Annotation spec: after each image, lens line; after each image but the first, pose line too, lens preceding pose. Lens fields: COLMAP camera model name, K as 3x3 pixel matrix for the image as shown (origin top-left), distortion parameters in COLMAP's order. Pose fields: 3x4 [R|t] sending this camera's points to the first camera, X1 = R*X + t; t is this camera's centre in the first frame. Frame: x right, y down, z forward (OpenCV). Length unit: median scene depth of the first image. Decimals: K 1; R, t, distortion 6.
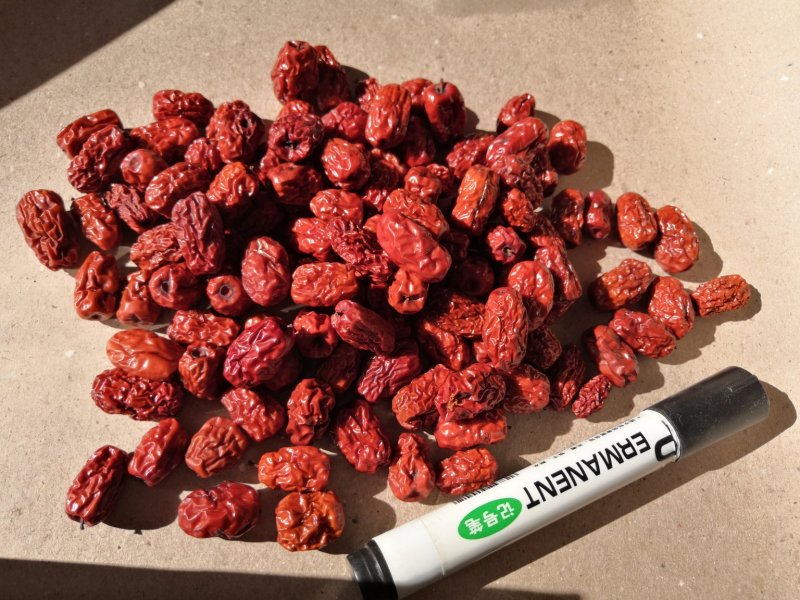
lens RADIAL K [[664.3, 0, 419.2], [0, 664.3, 295.5], [0, 0, 1]] dist [-0.076891, 0.093122]
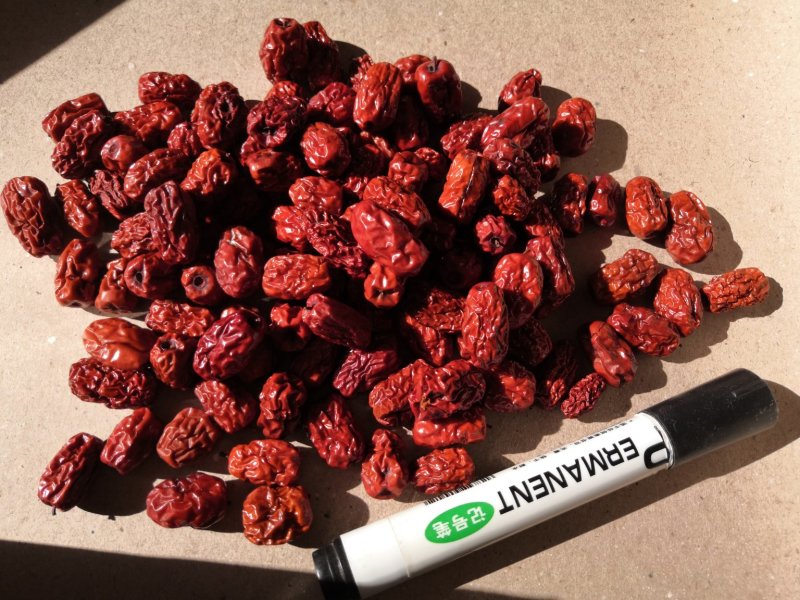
lens RADIAL K [[664.3, 0, 419.2], [0, 664.3, 295.5], [0, 0, 1]] dist [-0.076891, 0.093122]
pose [[0.995474, 0.021896, -0.092473, 0.121782], [-0.016488, 0.998131, 0.058852, -0.047601], [0.093589, -0.057061, 0.993974, 0.045876]]
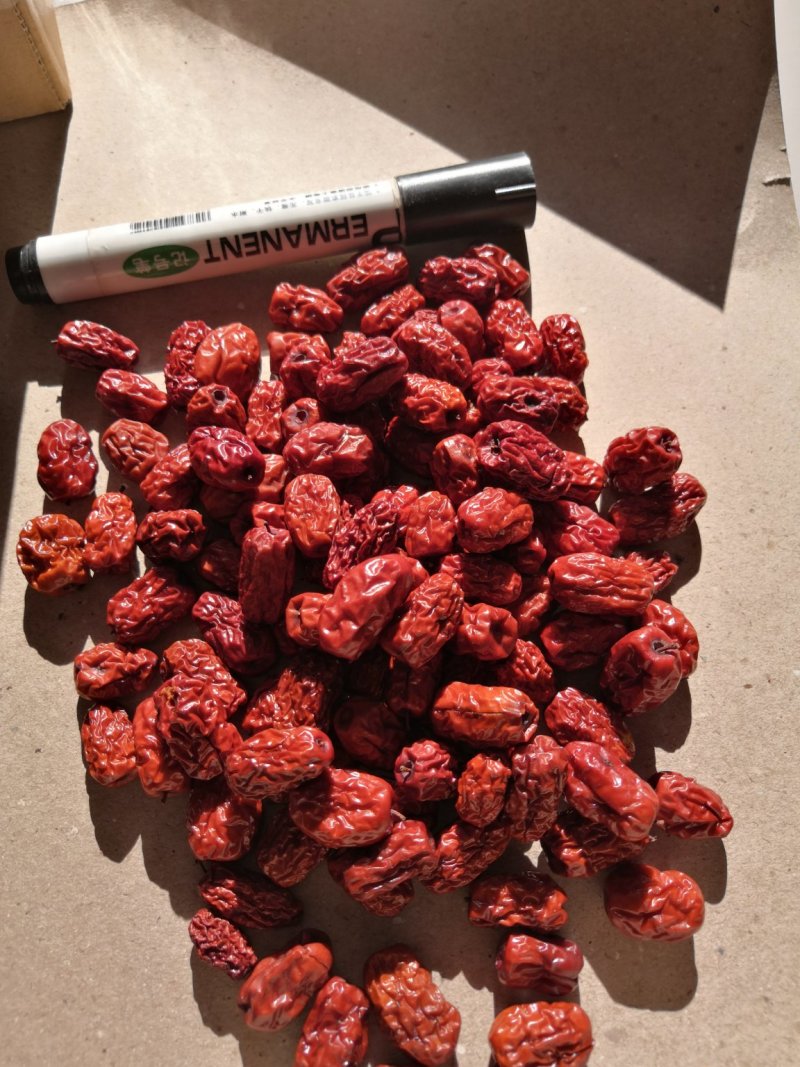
lens RADIAL K [[886.0, 0, 397.4], [0, 886.0, 514.0], [0, 0, 1]] dist [-0.076891, 0.093122]
pose [[0.078864, 0.846913, -0.525851, 0.405460], [-0.938156, 0.241432, 0.248142, -0.360911], [0.337112, 0.473761, 0.813576, 0.167198]]
